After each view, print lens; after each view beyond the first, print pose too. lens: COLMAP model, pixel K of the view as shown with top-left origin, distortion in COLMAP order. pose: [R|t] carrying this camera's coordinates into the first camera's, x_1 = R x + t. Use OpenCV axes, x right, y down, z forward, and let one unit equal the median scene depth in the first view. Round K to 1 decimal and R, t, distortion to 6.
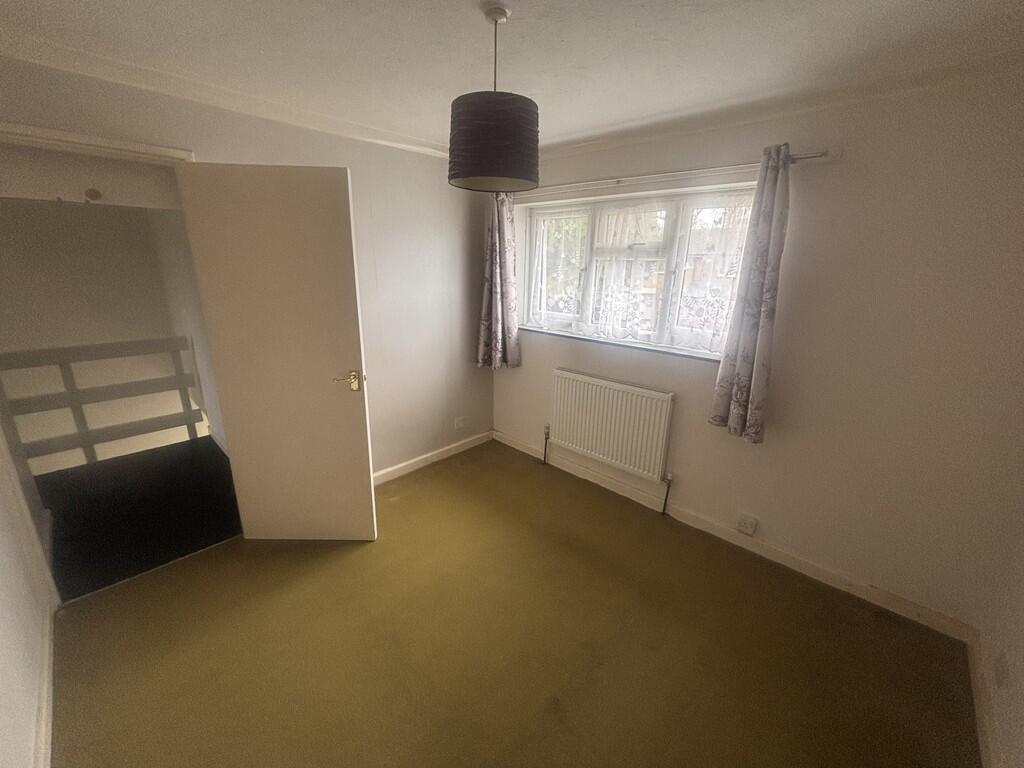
lens RADIAL K [[412.5, 0, 506.5], [0, 412.5, 378.6], [0, 0, 1]] dist [0.002411, 0.001190]
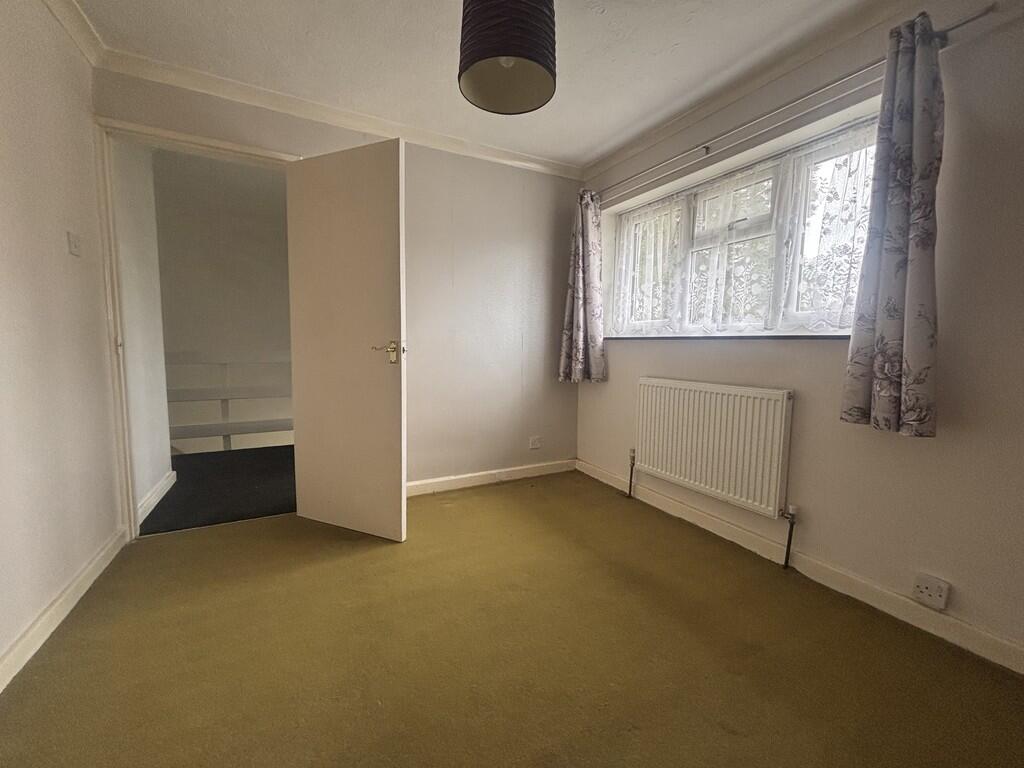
lens RADIAL K [[412.5, 0, 511.1], [0, 412.5, 379.9], [0, 0, 1]] dist [0.002411, 0.001190]
pose [[0.947684, 0.021794, -0.318464, 0.132919], [-0.084479, 0.979218, -0.184381, 0.158901], [0.307827, 0.201638, 0.929830, 0.123729]]
